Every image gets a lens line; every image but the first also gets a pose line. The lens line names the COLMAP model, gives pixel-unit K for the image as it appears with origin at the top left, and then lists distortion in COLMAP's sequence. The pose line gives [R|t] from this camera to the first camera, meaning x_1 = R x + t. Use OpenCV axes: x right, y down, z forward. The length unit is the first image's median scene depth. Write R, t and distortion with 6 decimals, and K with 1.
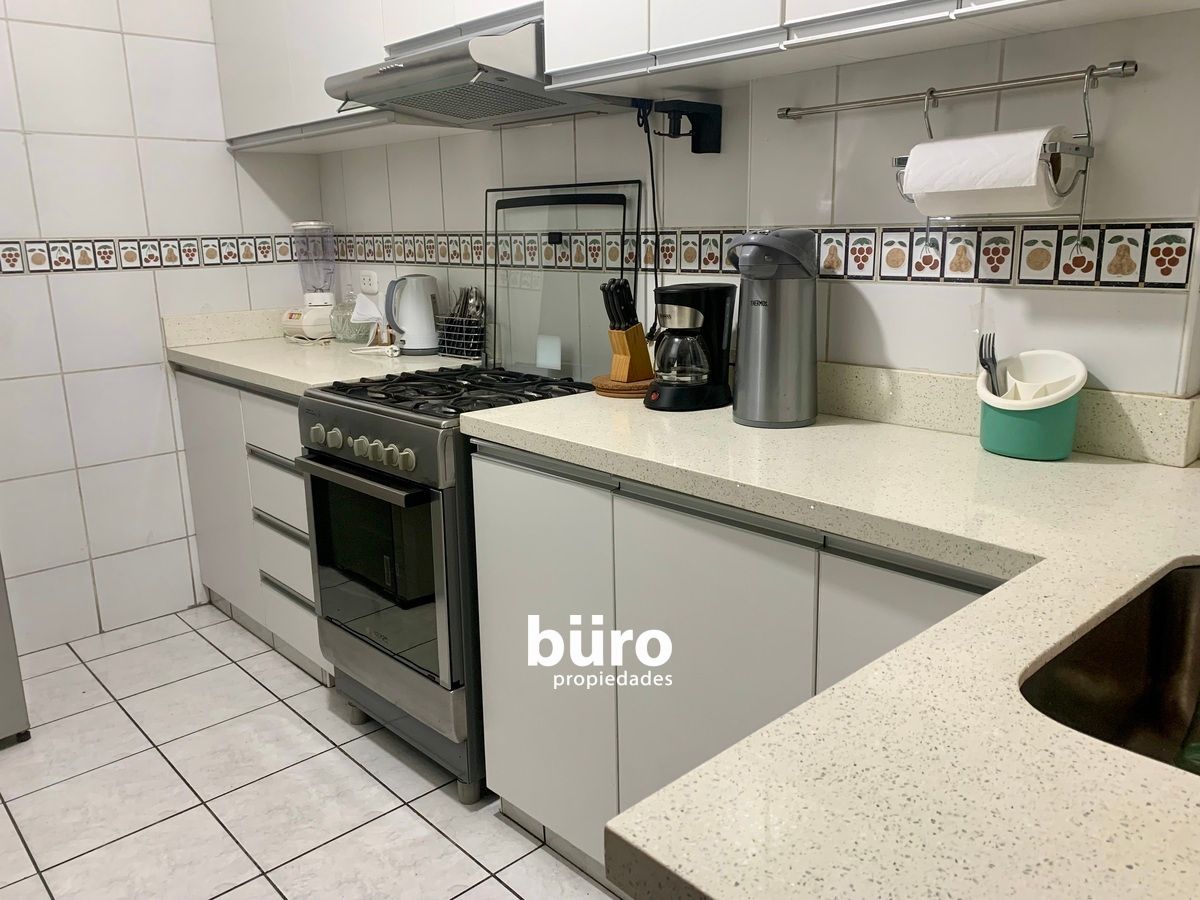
lens RADIAL K [[919.7, 0, 608.7], [0, 919.7, 451.5], [0, 0, 1]] dist [0.059470, -0.092710]
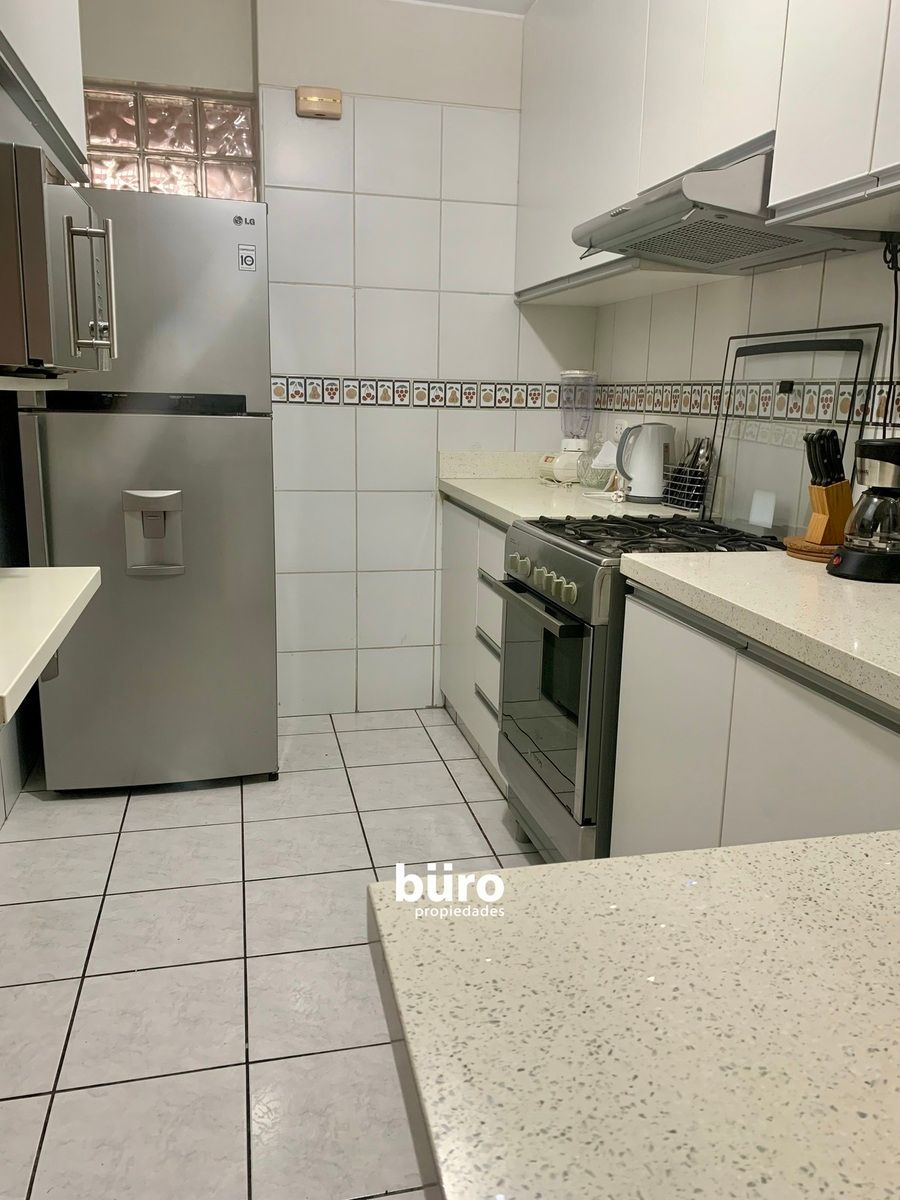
lens RADIAL K [[919.7, 0, 451.3], [0, 919.7, 609.5], [0, 0, 1]] dist [0.059470, -0.092710]
pose [[0.862239, 0.150633, -0.483585, 0.134203], [-0.155016, 0.987420, 0.031177, 0.013045], [0.482198, 0.048081, 0.874742, 0.029683]]
